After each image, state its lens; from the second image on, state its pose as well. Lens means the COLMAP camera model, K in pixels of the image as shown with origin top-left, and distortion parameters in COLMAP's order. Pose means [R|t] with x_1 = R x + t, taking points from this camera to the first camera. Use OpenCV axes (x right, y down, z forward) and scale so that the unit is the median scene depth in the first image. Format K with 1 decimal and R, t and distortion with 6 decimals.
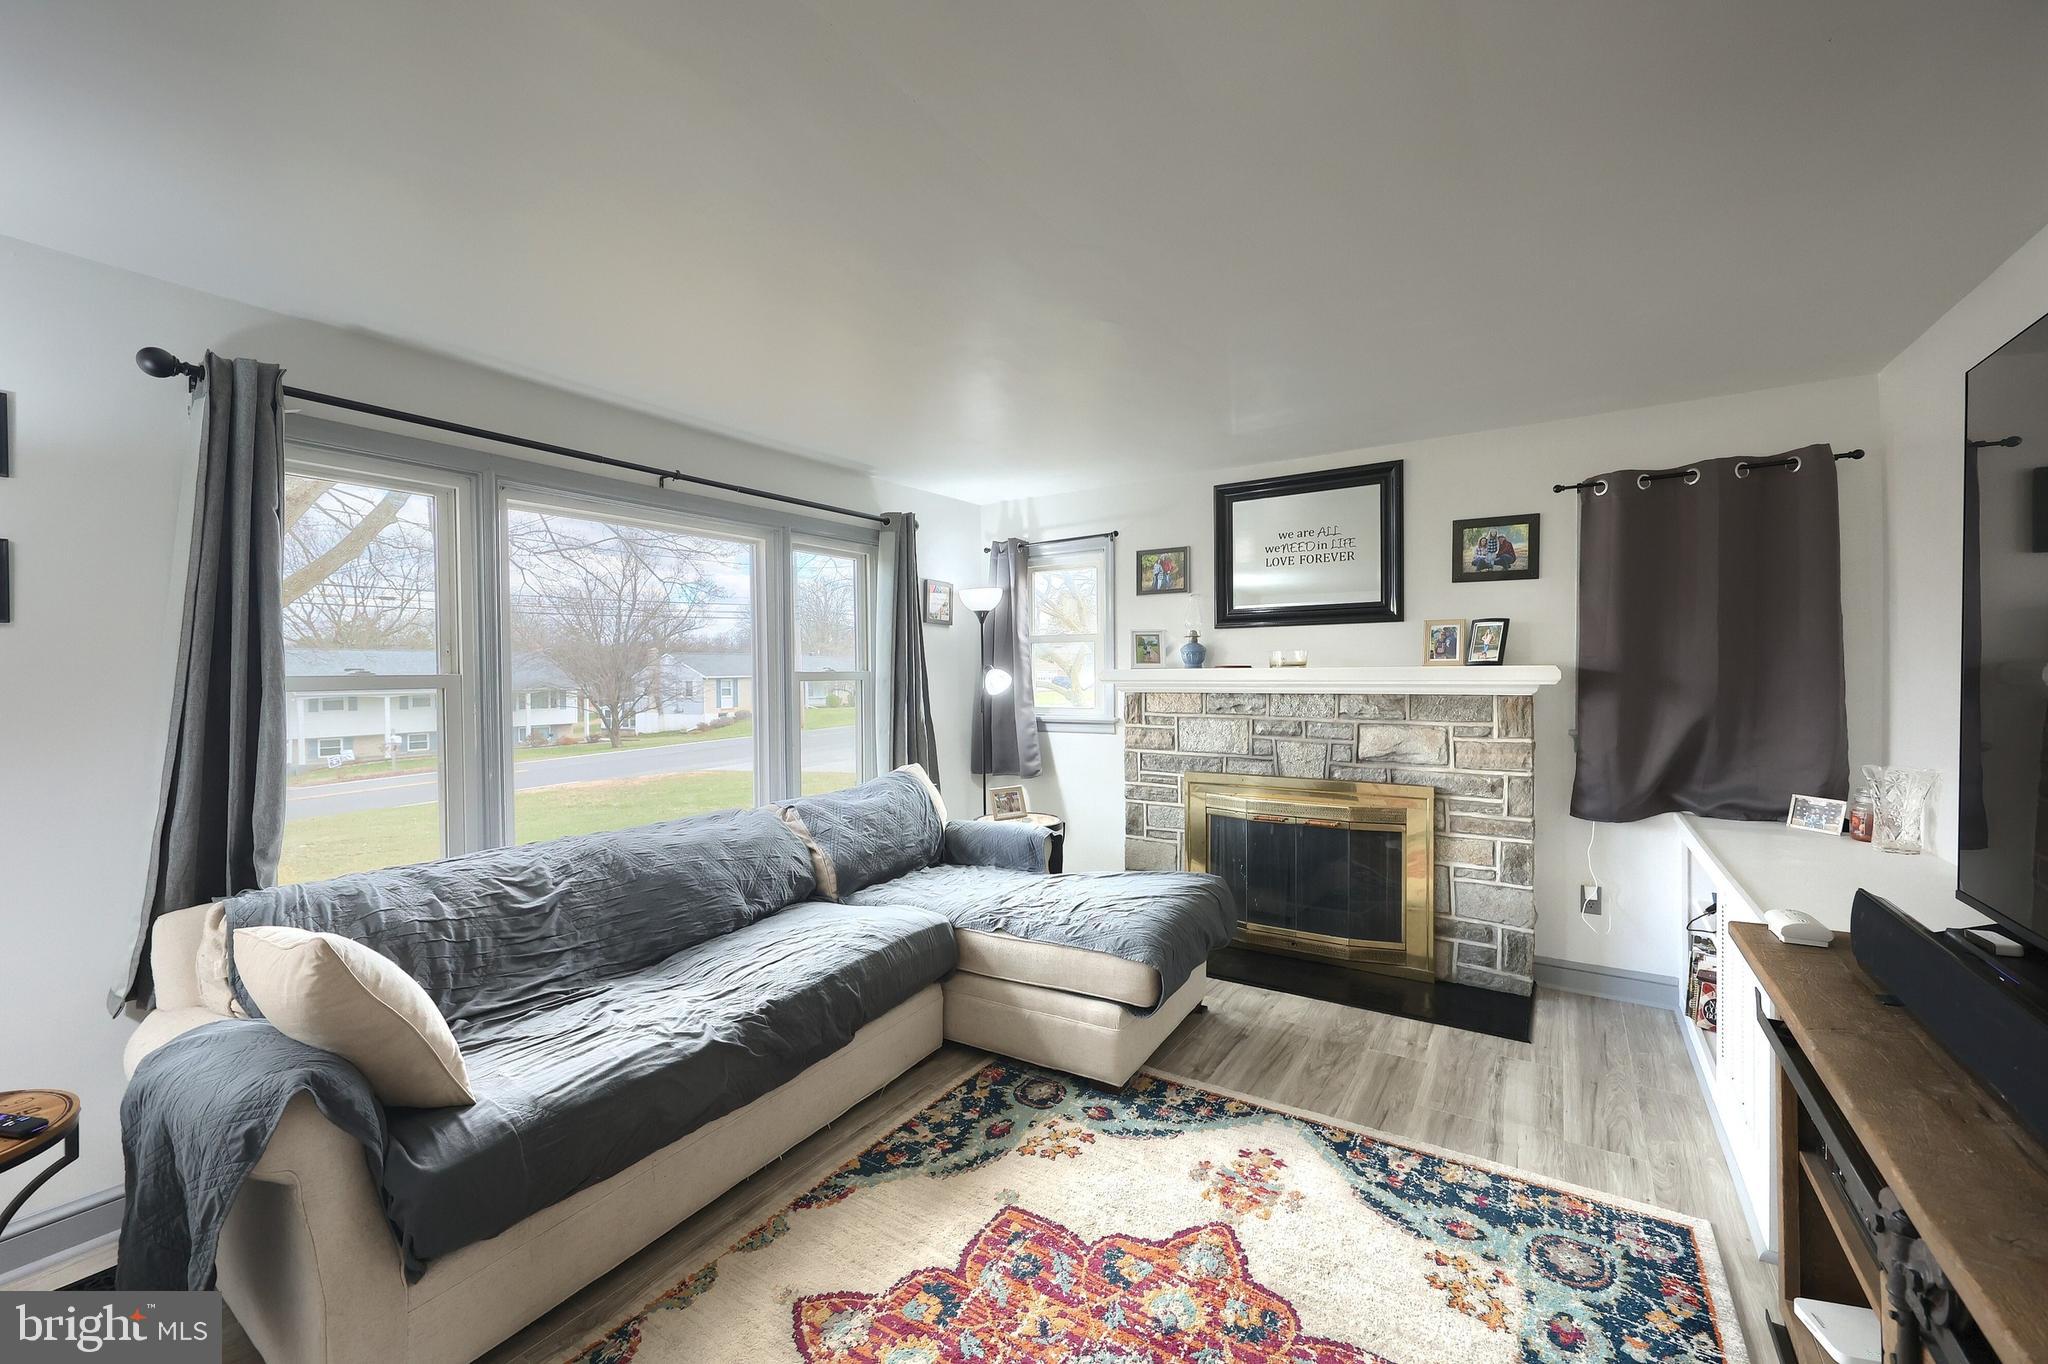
lens RADIAL K [[826.7, 0, 1008.0], [0, 826.7, 687.3], [0, 0, 1]] dist [0.007202, -0.000103]
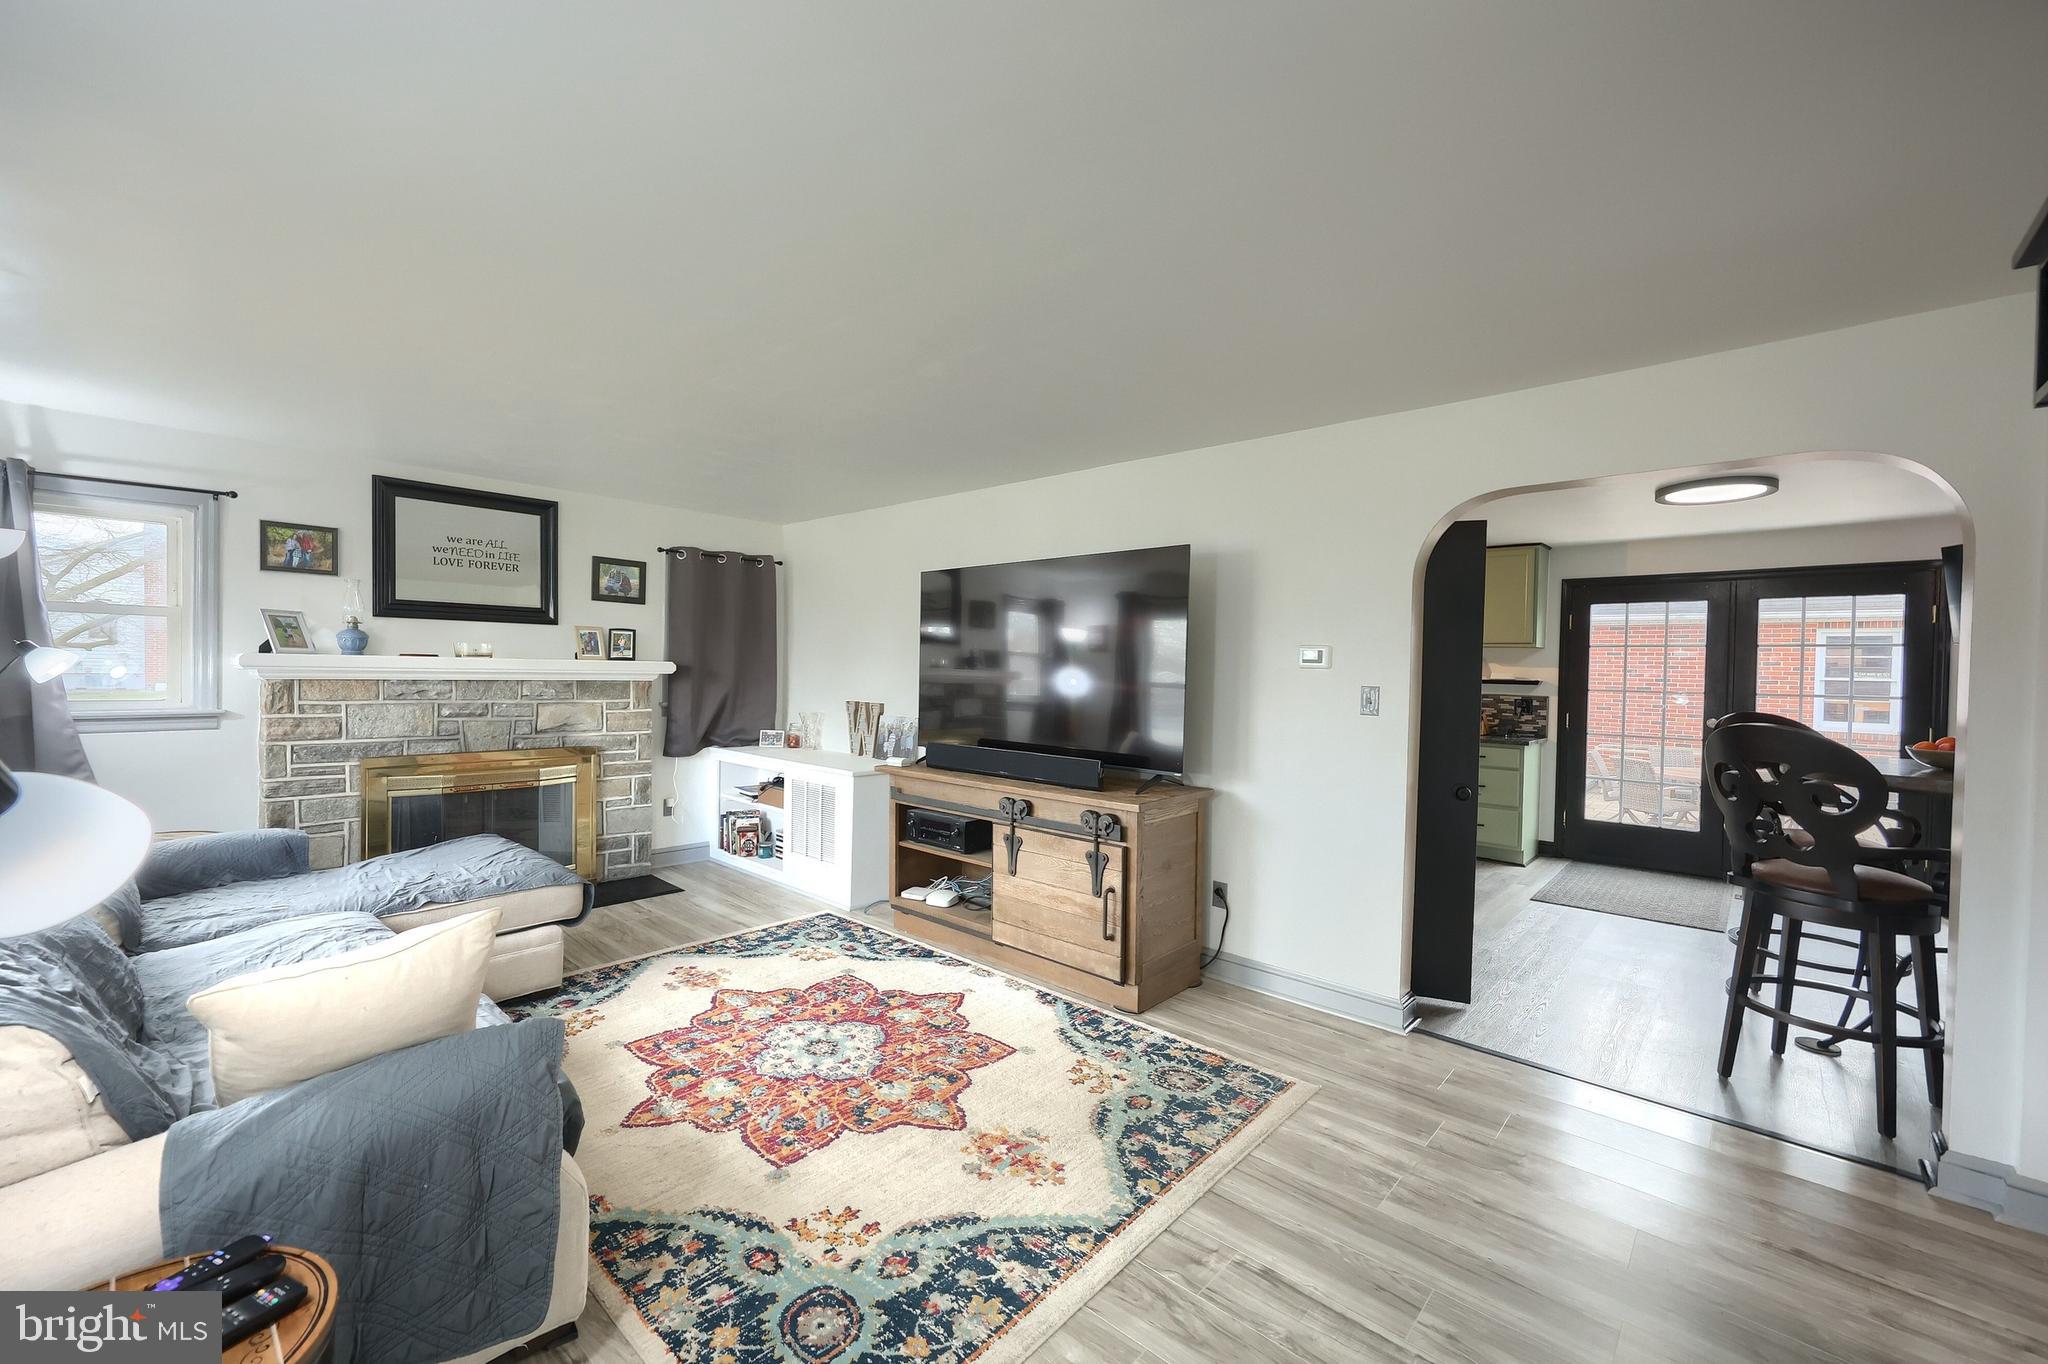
lens RADIAL K [[826.7, 0, 1008.0], [0, 826.7, 687.3], [0, 0, 1]] dist [0.007202, -0.000103]
pose [[0.167095, -0.009242, 0.985898, -0.989749], [-0.000255, 0.999956, 0.009417, 0.009746], [-0.985941, -0.001825, 0.167085, 0.105147]]
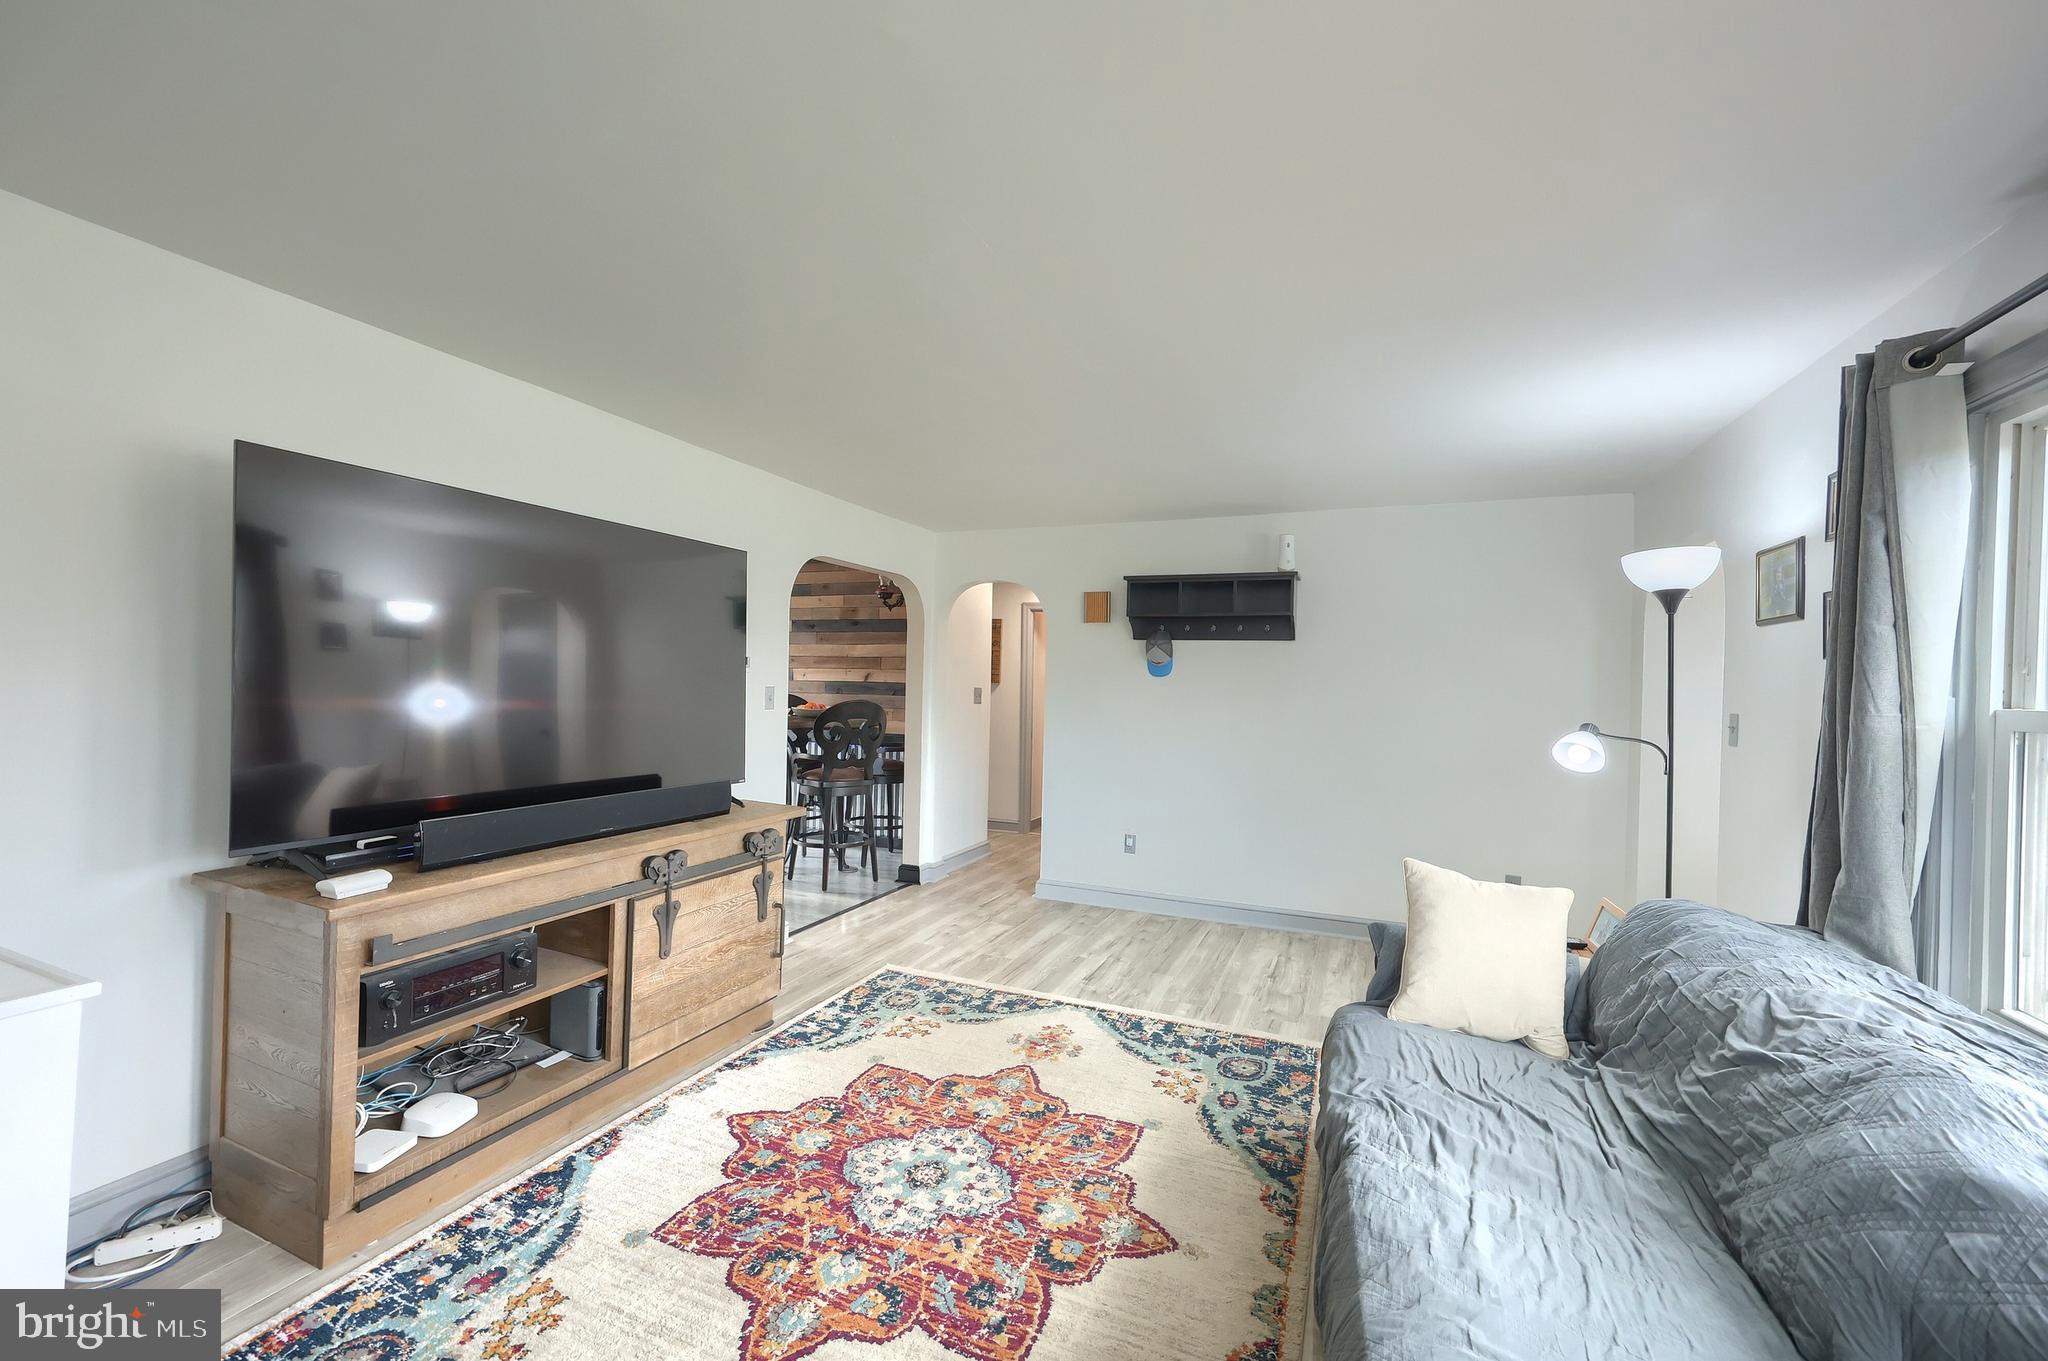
lens RADIAL K [[826.7, 0, 1008.0], [0, 826.7, 685.8], [0, 0, 1]] dist [0.007202, -0.000103]
pose [[-0.984685, -0.016691, -0.173542, 0.122636], [-0.021363, 0.999457, 0.025087, -0.031855], [0.173029, 0.028410, -0.984507, 1.379306]]
